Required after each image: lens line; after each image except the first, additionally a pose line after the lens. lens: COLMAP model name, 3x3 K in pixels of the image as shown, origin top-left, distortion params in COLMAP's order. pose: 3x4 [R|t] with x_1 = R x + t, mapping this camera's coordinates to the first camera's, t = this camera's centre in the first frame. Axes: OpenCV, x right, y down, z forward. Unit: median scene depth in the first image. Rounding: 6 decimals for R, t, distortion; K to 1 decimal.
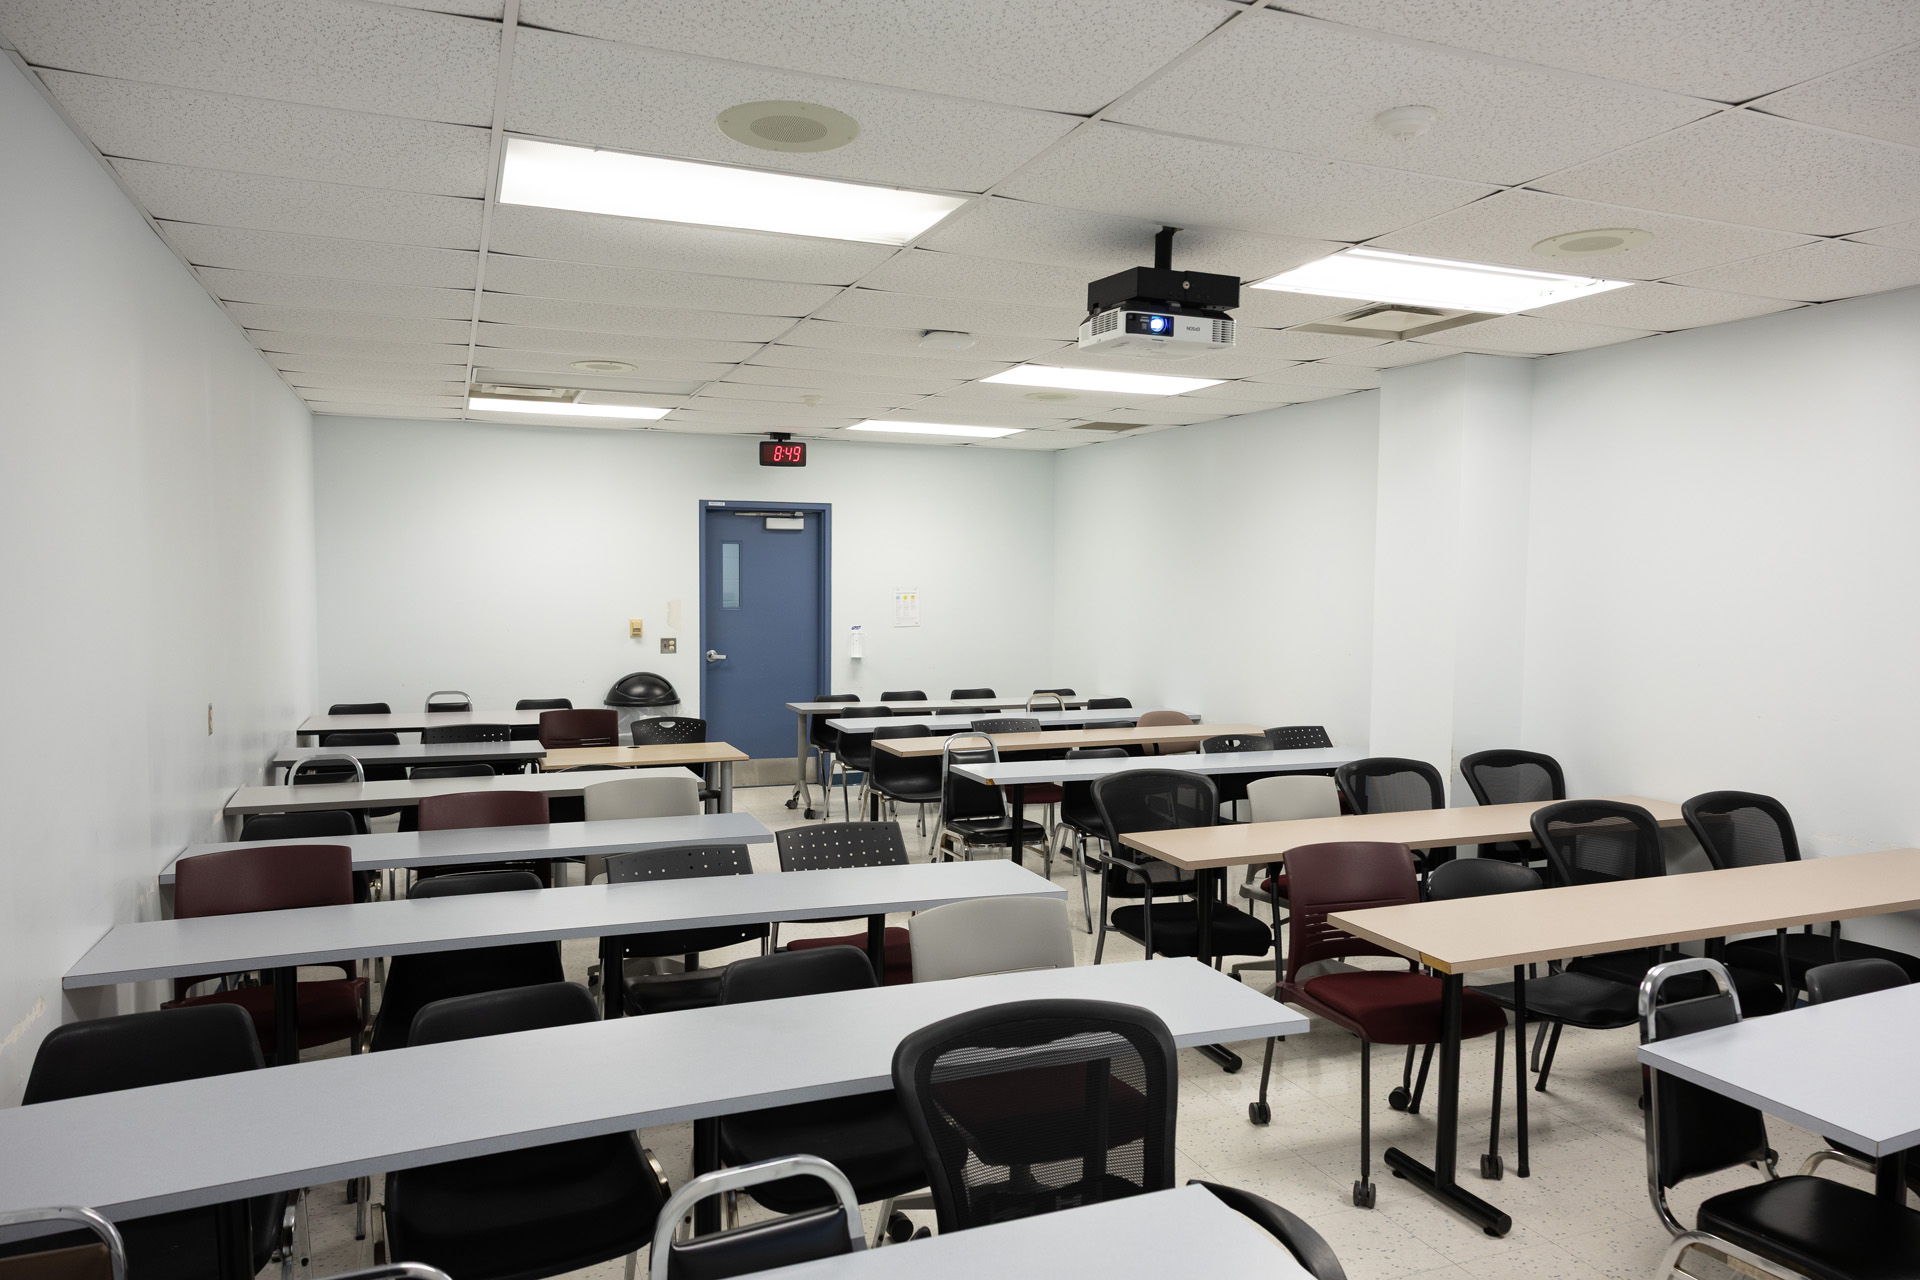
lens RADIAL K [[1275.0, 0, 965.2], [0, 1275.0, 641.4], [0, 0, 1]] dist [-0.000492, 0.003836]
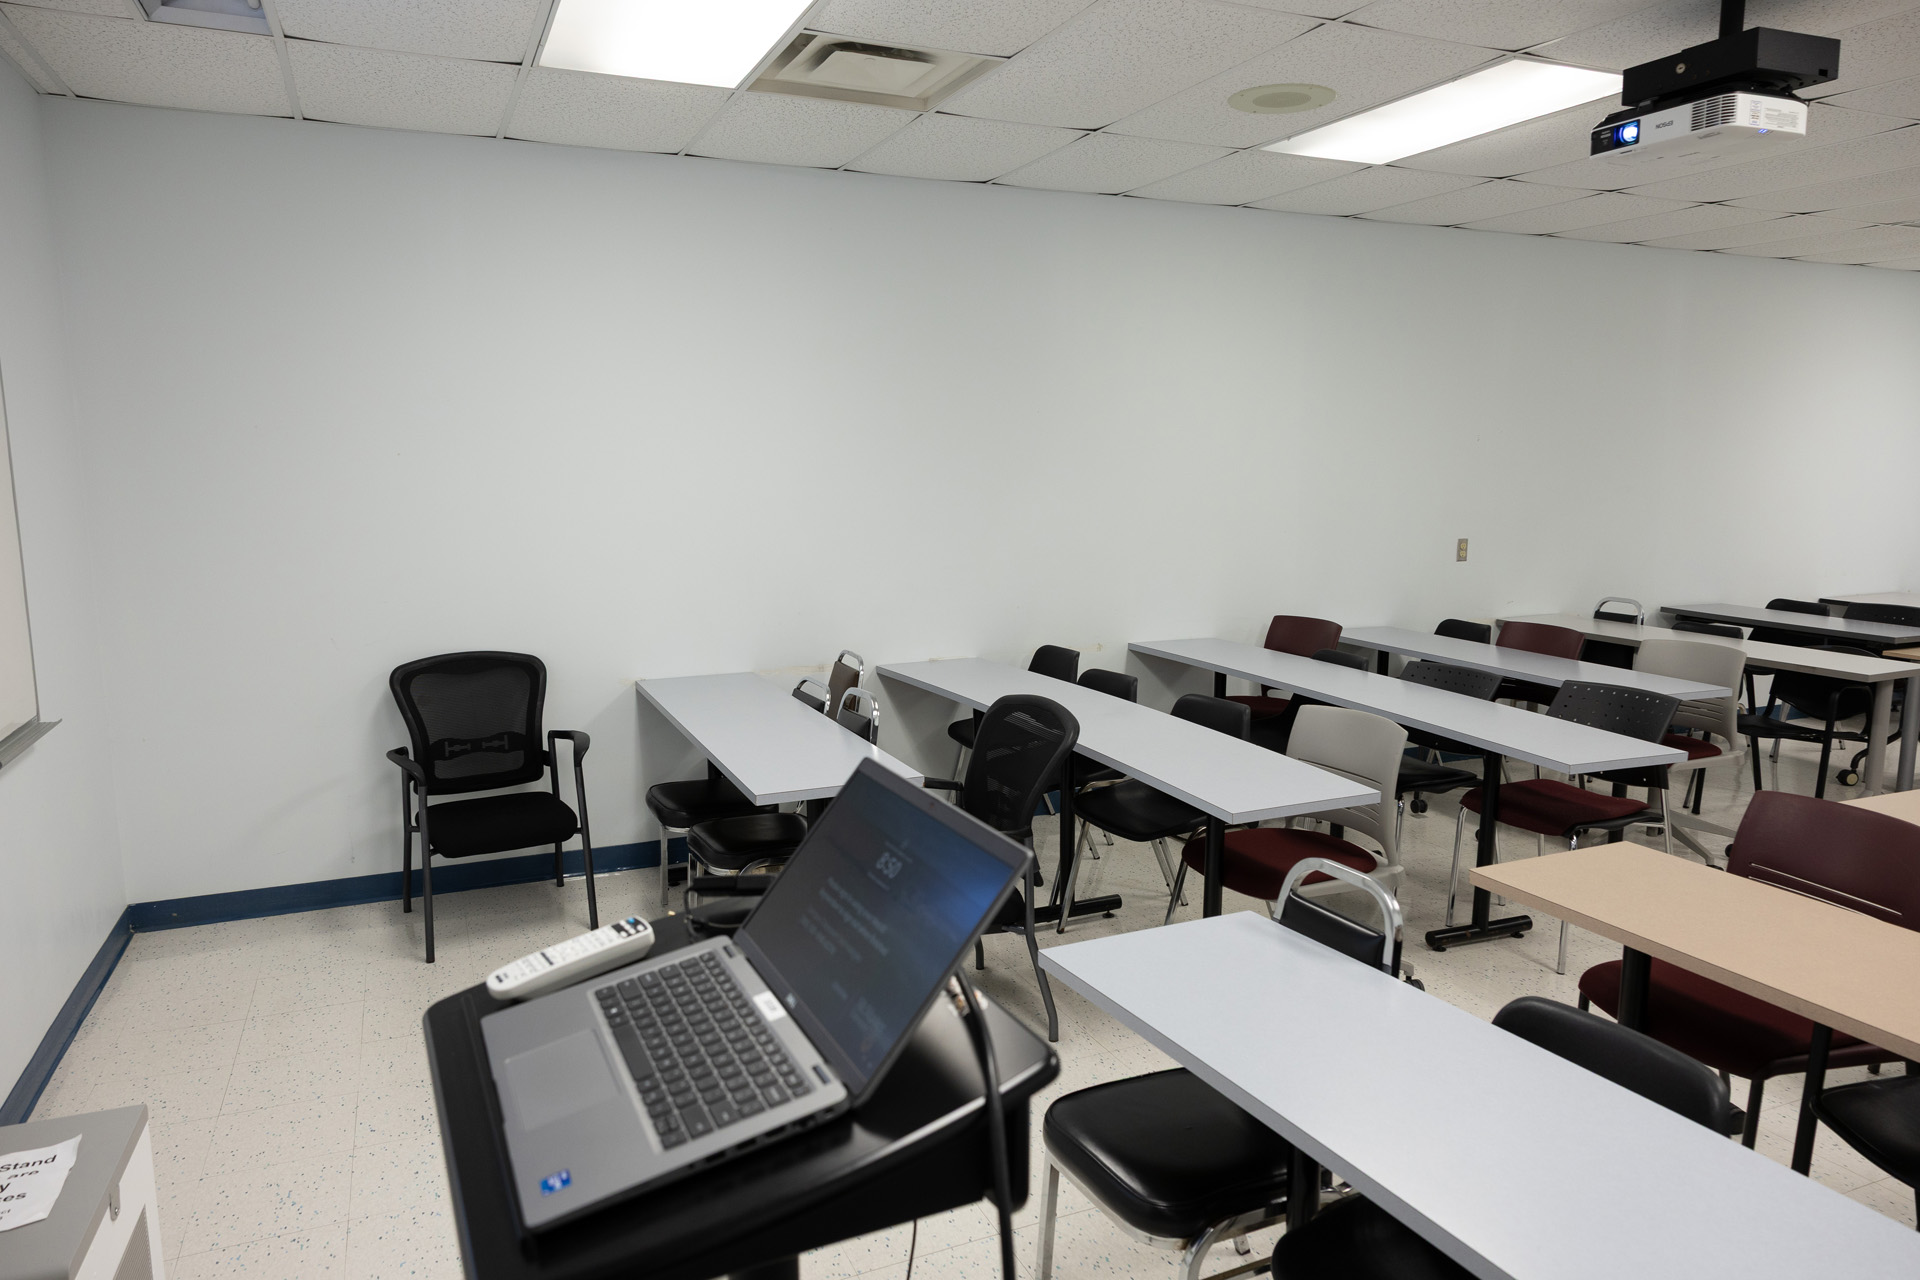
lens RADIAL K [[1276.6, 0, 975.3], [0, 1276.6, 643.6], [0, 0, 1]] dist [0.001865, 0.005048]
pose [[0.038075, 0.139242, -0.989526, 0.814265], [-0.054021, 0.989083, 0.137101, -0.000314], [0.997814, 0.048235, 0.045181, 0.415390]]
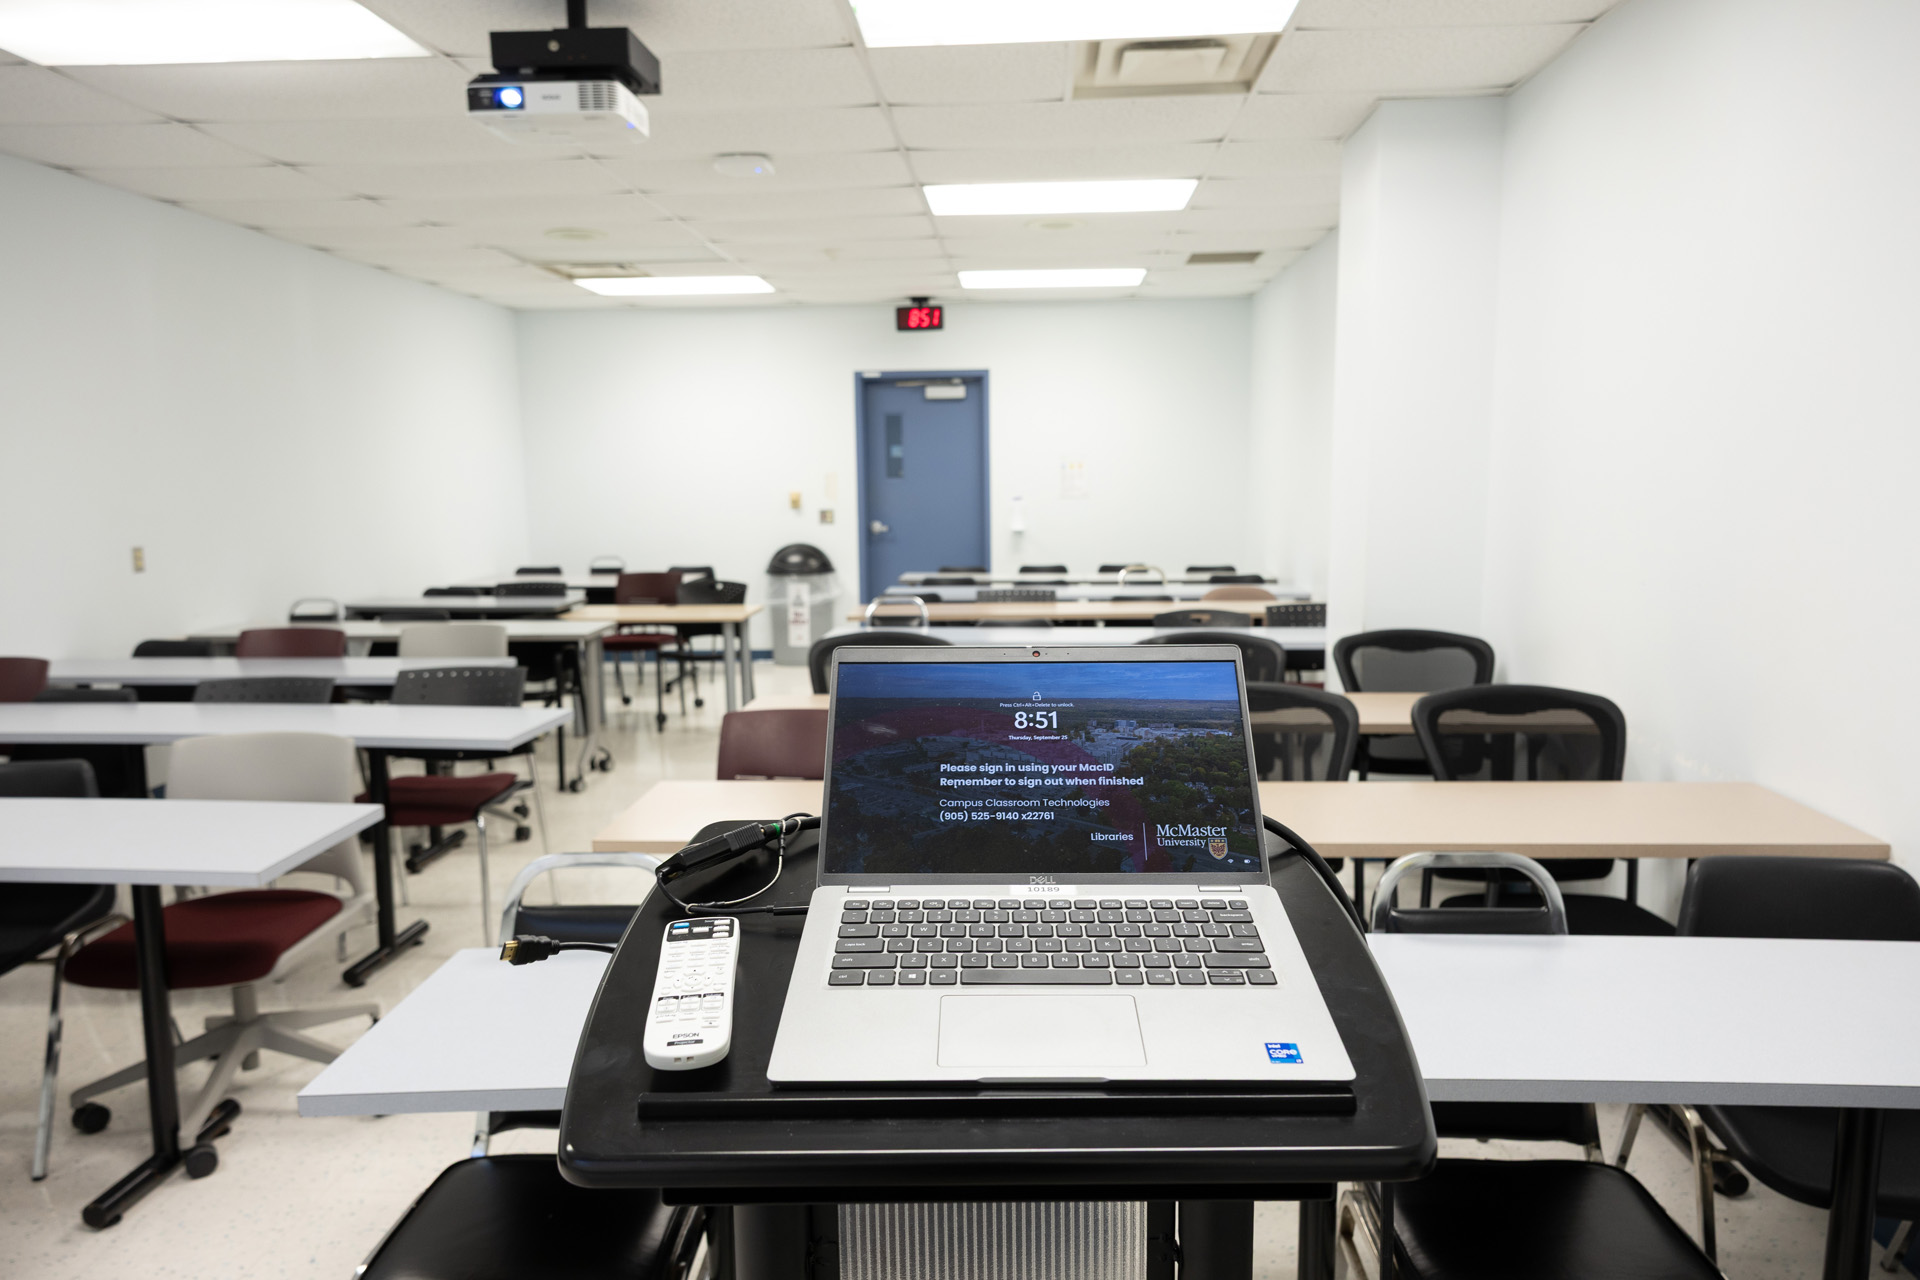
lens RADIAL K [[1269.2, 0, 960.0], [0, 1269.2, 640.0], [0, 0, 1]] dist [0.020710, 0.001714]
pose [[0.906525, 0.036295, -0.420590, 0.624354], [-0.002363, 0.996718, 0.080919, 0.040194], [0.422146, -0.072361, 0.903635, 0.237214]]
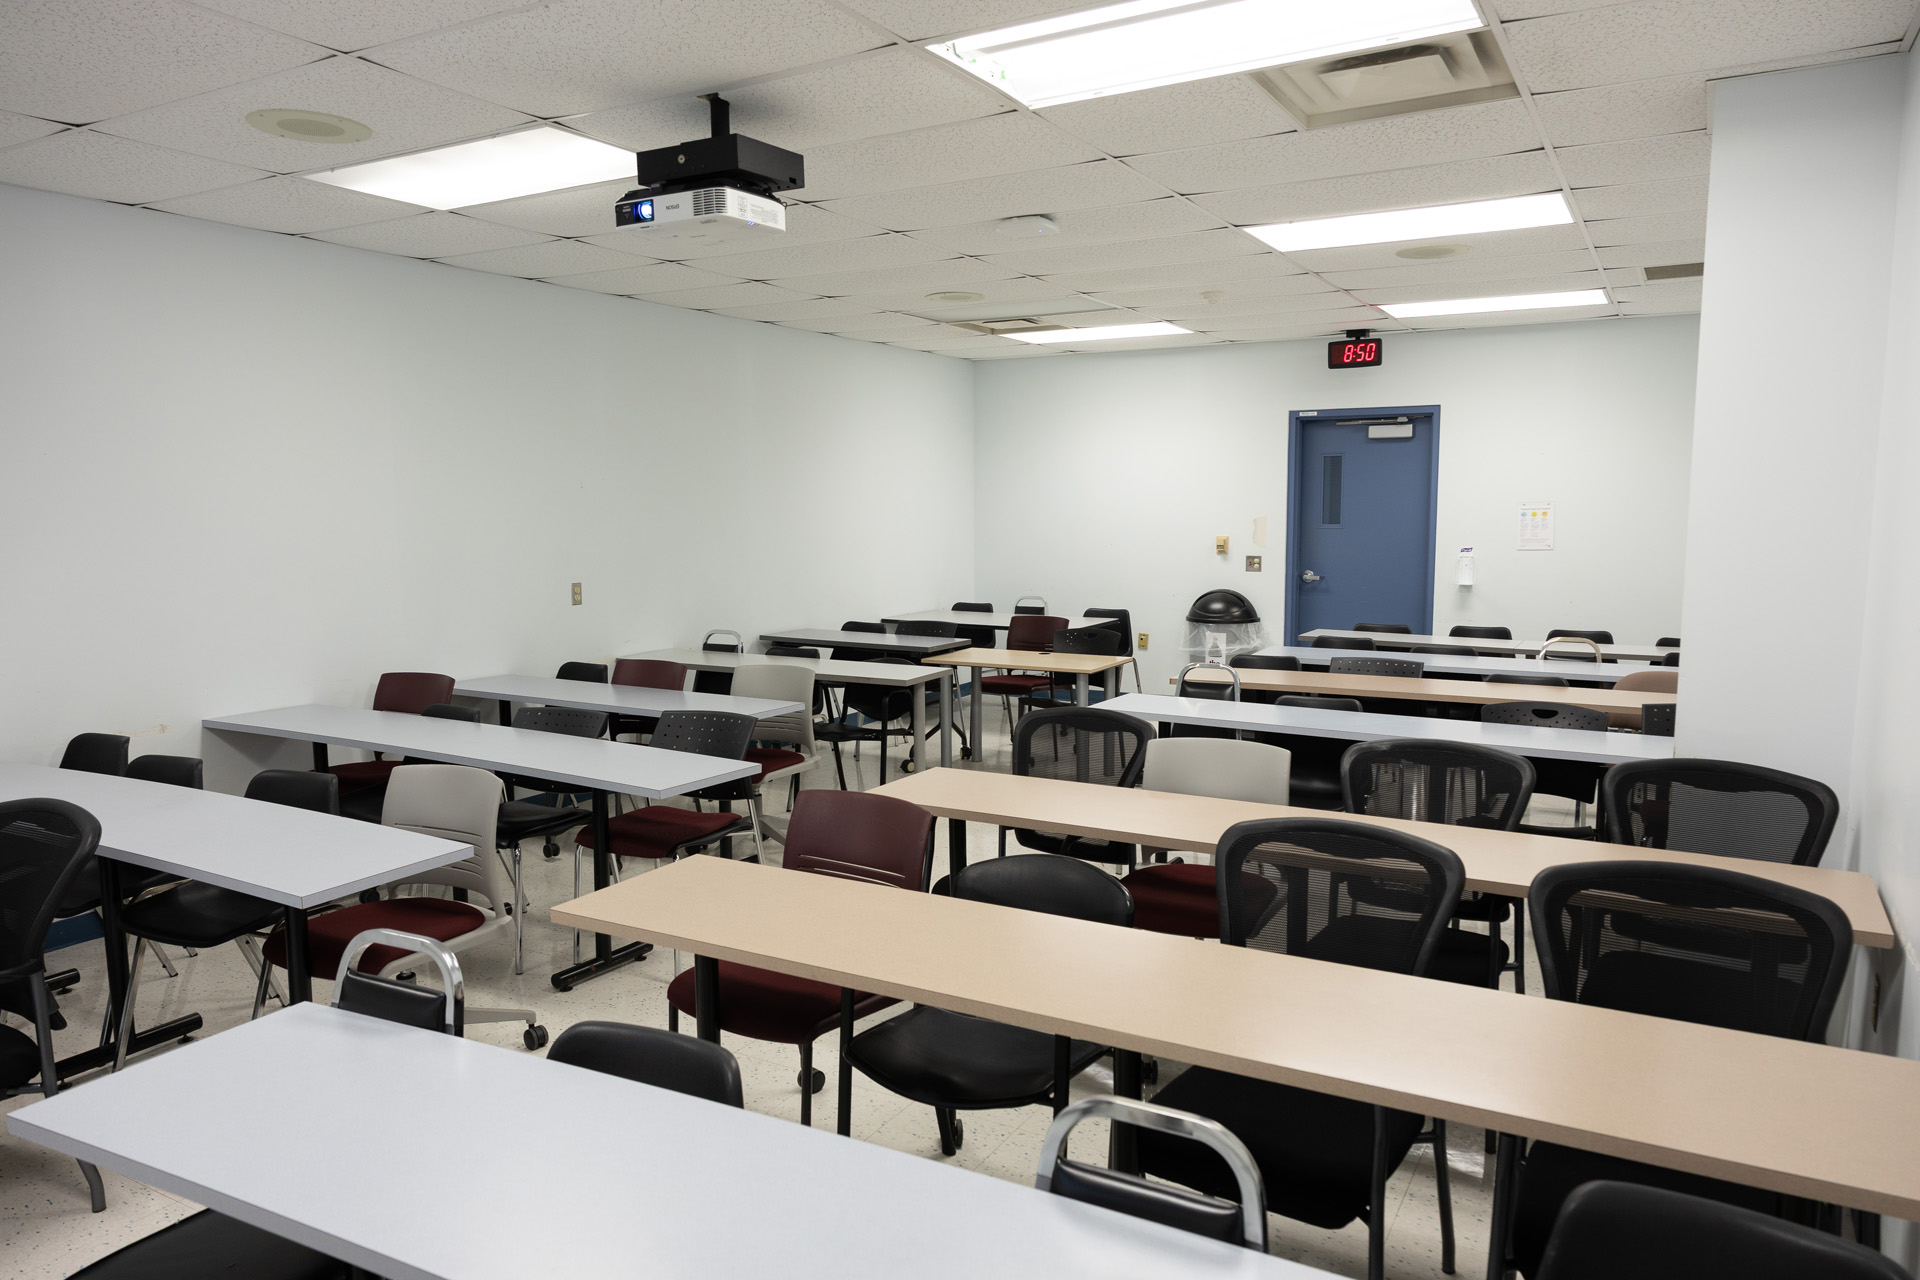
lens RADIAL K [[1276.6, 0, 975.3], [0, 1276.6, 643.6], [0, 0, 1]] dist [0.001865, 0.005048]
pose [[0.623790, 0.077401, -0.777750, 0.837158], [-0.030825, 0.996747, 0.074473, -0.003886], [0.780984, -0.022482, 0.624146, 0.460876]]
